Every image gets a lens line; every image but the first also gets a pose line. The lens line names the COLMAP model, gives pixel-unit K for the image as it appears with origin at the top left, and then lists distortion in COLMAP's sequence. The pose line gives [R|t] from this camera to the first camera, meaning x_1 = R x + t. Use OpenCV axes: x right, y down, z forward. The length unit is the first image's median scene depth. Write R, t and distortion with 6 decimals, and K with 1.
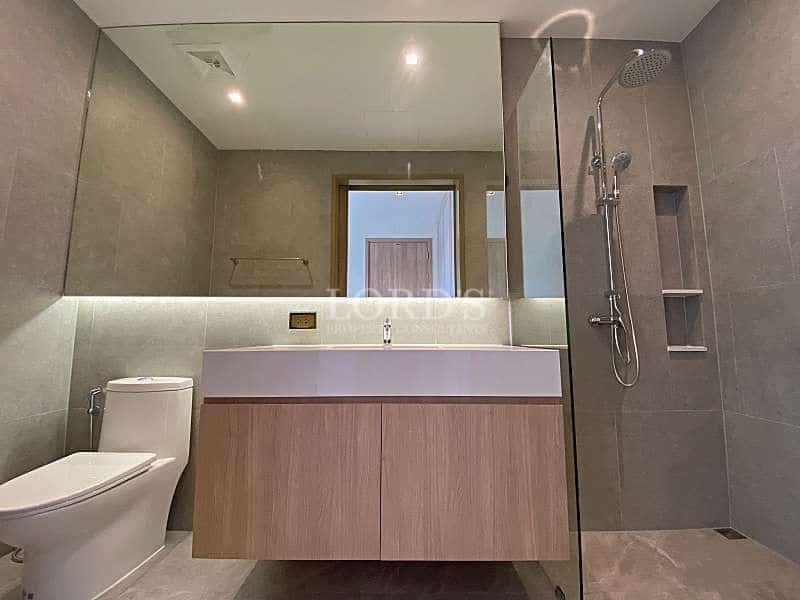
lens RADIAL K [[329.8, 0, 401.3], [0, 329.8, 305.0], [0, 0, 1]] dist [0.001749, -0.005333]
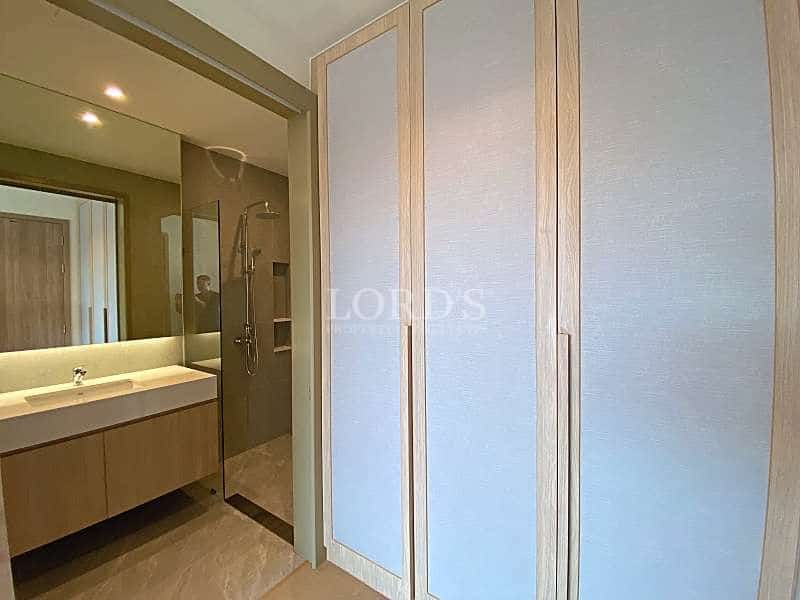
lens RADIAL K [[329.8, 0, 399.3], [0, 329.8, 300.7], [0, 0, 1]] dist [0.001749, -0.005333]
pose [[0.570727, -0.020347, 0.820888, -0.337246], [-0.086209, 0.992683, 0.084543, -0.372947], [-0.816602, -0.119019, 0.564797, -0.630610]]
